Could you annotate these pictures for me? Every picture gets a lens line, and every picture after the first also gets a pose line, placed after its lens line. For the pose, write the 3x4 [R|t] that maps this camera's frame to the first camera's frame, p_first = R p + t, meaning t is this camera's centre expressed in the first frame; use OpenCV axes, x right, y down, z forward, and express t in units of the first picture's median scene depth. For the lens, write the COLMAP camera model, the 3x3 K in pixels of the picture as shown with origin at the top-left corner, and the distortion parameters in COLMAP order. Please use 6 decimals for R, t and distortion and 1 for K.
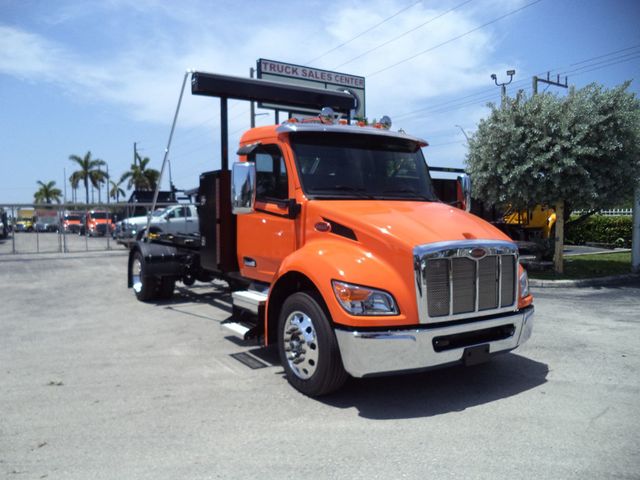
lens RADIAL K [[521.0, 0, 321.1], [0, 521.0, 250.1], [0, 0, 1]] dist [-0.027590, -0.000260]
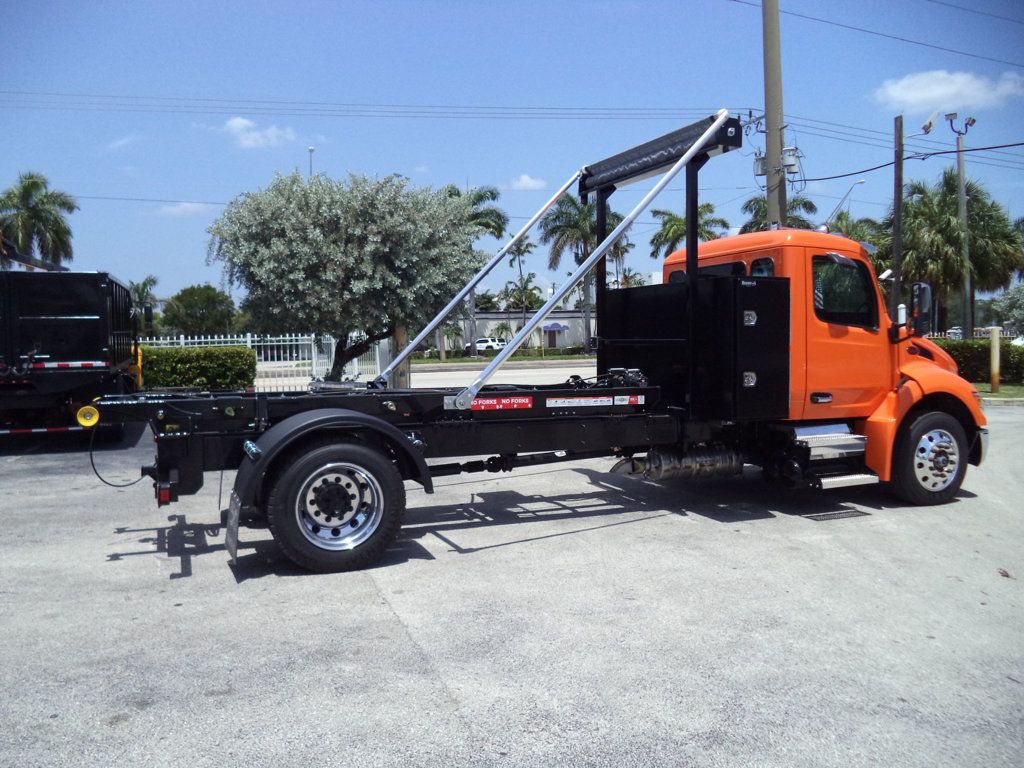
lens RADIAL K [[833.7, 0, 508.4], [0, 833.7, 380.6], [0, 0, 1]] dist [-0.027590, -0.000260]
pose [[0.188758, -0.050447, 0.980727, -1.516302], [0.076541, 0.996397, 0.036521, -0.089664], [-0.979036, 0.068172, 0.191939, 1.240223]]
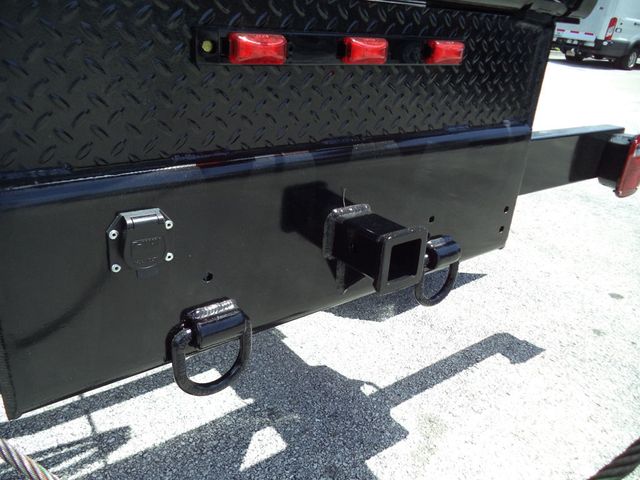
lens RADIAL K [[521.0, 0, 323.9], [0, 521.0, 236.6], [0, 0, 1]] dist [-0.027590, -0.000260]
pose [[-0.994315, -0.038889, -0.099120, -0.503782], [-0.080763, 0.882103, 0.464081, -0.028332], [0.069387, 0.469448, -0.880229, 2.039350]]
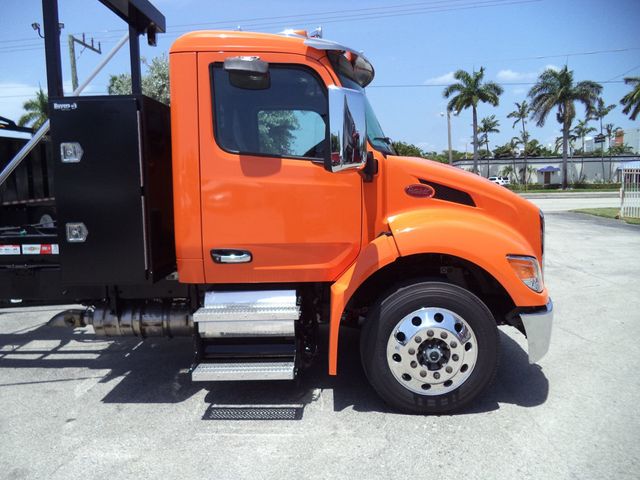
lens RADIAL K [[521.0, 0, 324.0], [0, 521.0, 236.2], [0, 0, 1]] dist [-0.027590, -0.000260]
pose [[0.562884, -0.096669, 0.820863, -0.579673], [0.075209, 0.995007, 0.065604, -0.032920], [-0.823107, 0.024809, 0.567345, 0.573222]]
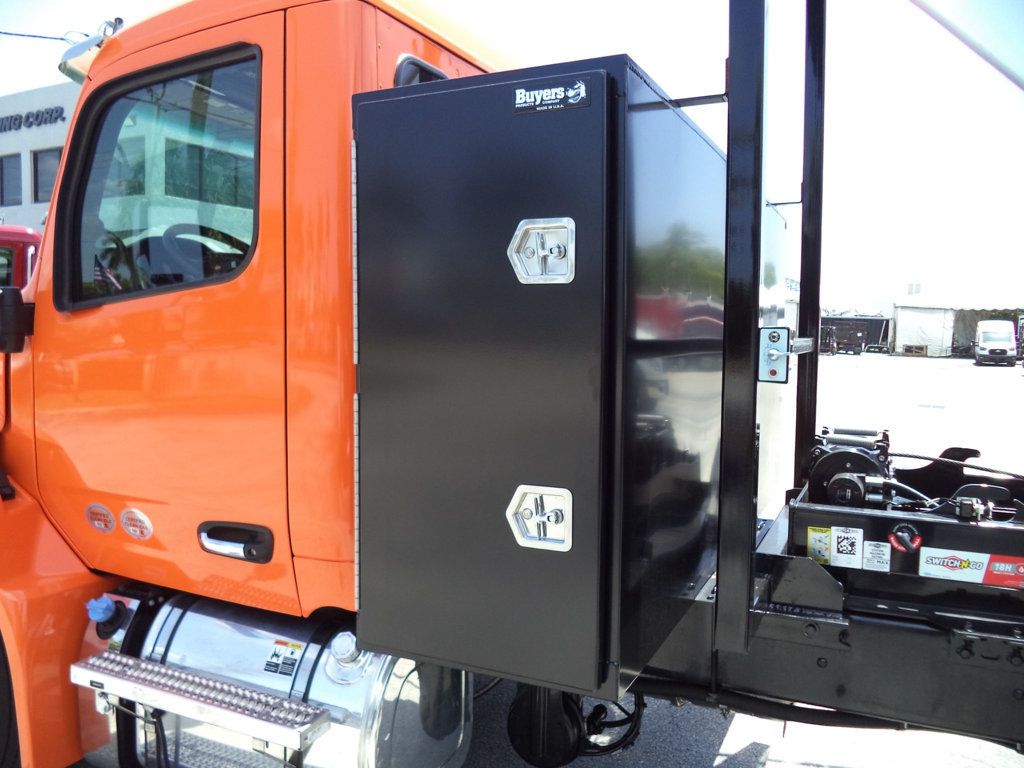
lens RADIAL K [[833.7, 0, 507.2], [0, 833.7, 380.2], [0, 0, 1]] dist [-0.027590, -0.000260]
pose [[-0.851339, 0.022679, -0.524126, 0.253279], [-0.048451, 0.991396, 0.121597, -0.116784], [0.522375, 0.128915, -0.842915, 1.588536]]
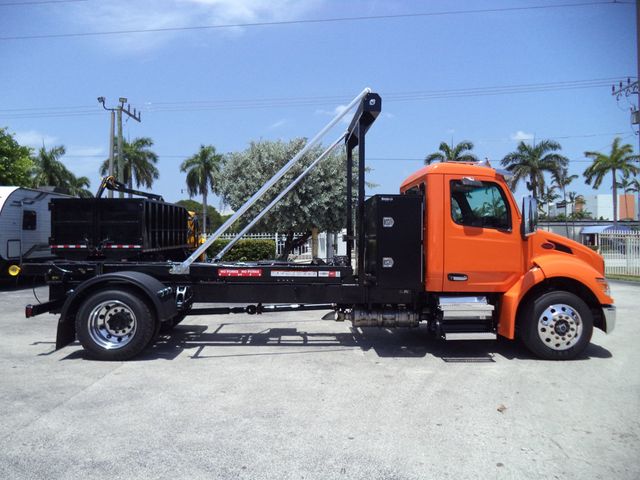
lens RADIAL K [[521.0, 0, 318.8], [0, 521.0, 238.8], [0, 0, 1]] dist [-0.027590, -0.000260]
pose [[0.516201, 0.002907, 0.856463, -1.321558], [0.055403, 0.997786, -0.036779, -0.038773], [-0.854674, 0.066436, 0.514897, 0.663812]]
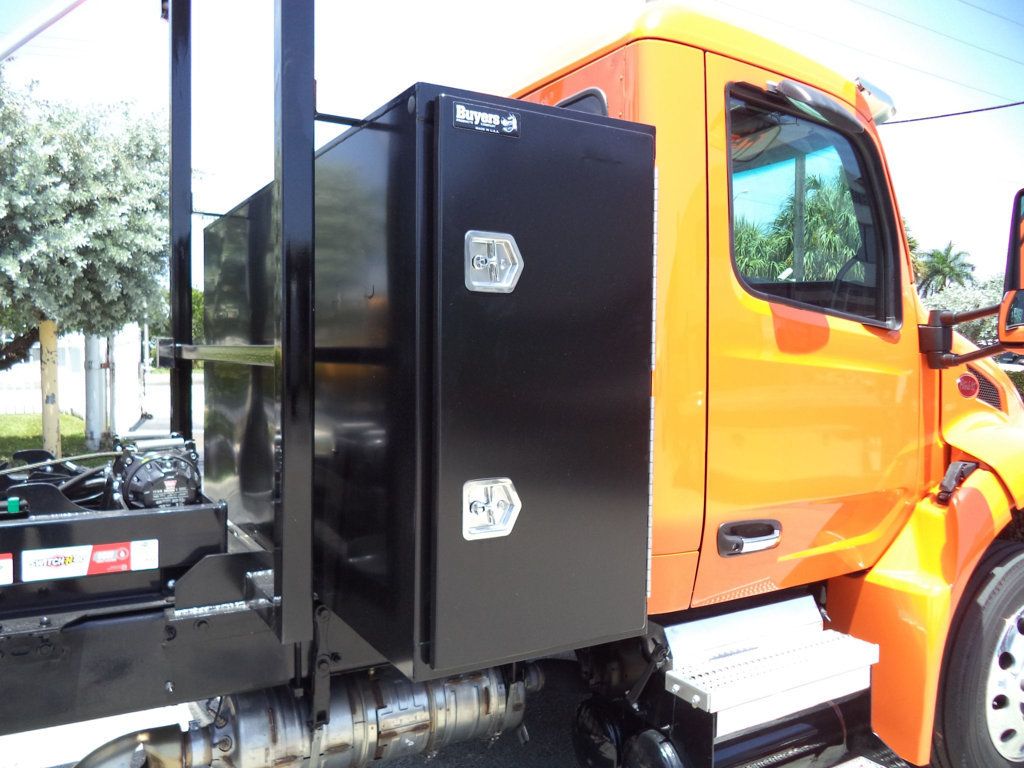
lens RADIAL K [[833.7, 0, 513.2], [0, 833.7, 385.9], [0, 0, 1]] dist [-0.027590, -0.000260]
pose [[0.051309, -0.043679, 0.997727, -0.557274], [0.060242, 0.997359, 0.040565, -0.076298], [-0.996864, 0.058023, 0.053804, 1.101318]]
